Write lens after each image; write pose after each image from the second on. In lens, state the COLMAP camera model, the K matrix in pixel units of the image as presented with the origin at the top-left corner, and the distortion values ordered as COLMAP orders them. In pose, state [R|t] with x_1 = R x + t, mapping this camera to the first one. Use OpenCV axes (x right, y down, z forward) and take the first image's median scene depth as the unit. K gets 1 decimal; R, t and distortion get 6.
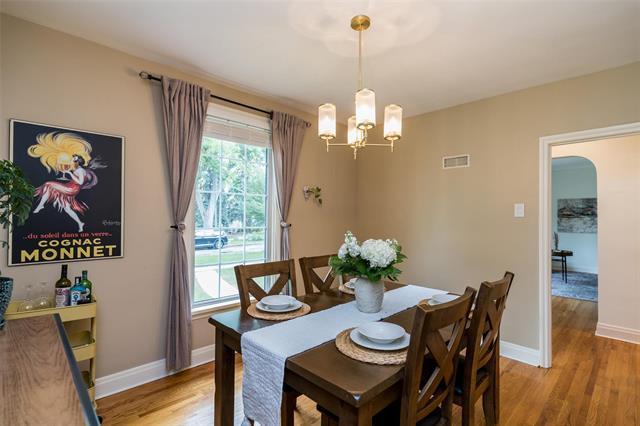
lens RADIAL K [[307.7, 0, 319.2], [0, 307.7, 211.0], [0, 0, 1]] dist [0.016971, -0.003610]
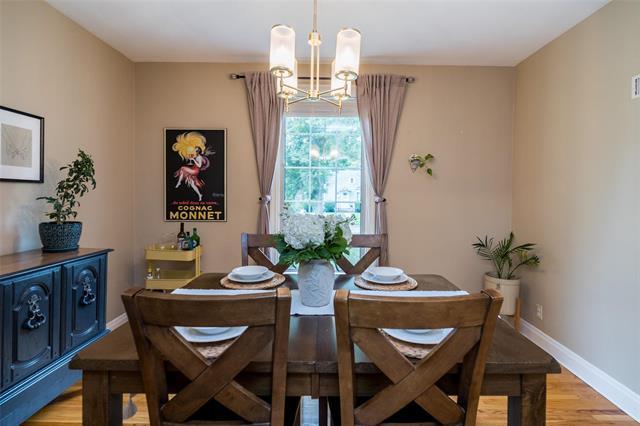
lens RADIAL K [[307.7, 0, 328.7], [0, 307.7, 197.8], [0, 0, 1]] dist [0.016971, -0.003610]
pose [[0.720071, 0.003257, -0.693893, 0.624559], [0.009718, 0.999844, 0.014778, 0.037552], [0.693832, -0.017385, 0.719927, 0.395340]]
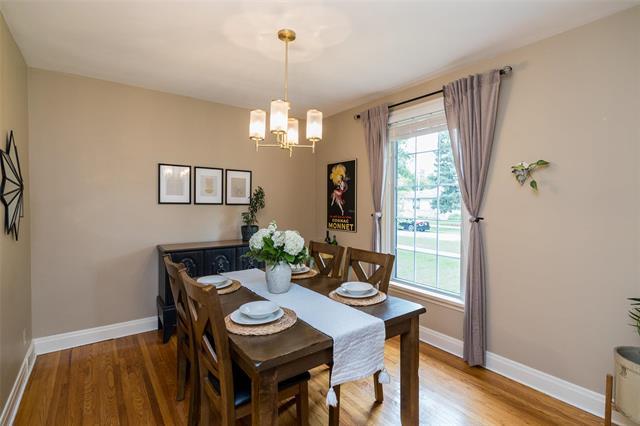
lens RADIAL K [[307.7, 0, 328.6], [0, 307.7, 208.0], [0, 0, 1]] dist [0.016971, -0.003610]
pose [[-0.108722, 0.004935, -0.994060, 1.087087], [0.011069, 0.999932, 0.003754, 0.014105], [0.994011, -0.010596, -0.108769, 1.116538]]
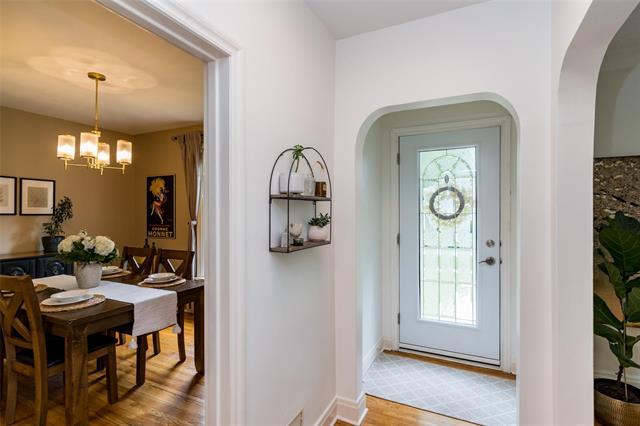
lens RADIAL K [[307.7, 0, 322.7], [0, 307.7, 213.5], [0, 0, 1]] dist [0.016971, -0.003610]
pose [[0.362249, -0.006891, -0.932056, 1.546695], [0.017398, 0.999848, -0.000631, 0.015383], [0.931919, -0.015987, 0.362314, 1.250549]]
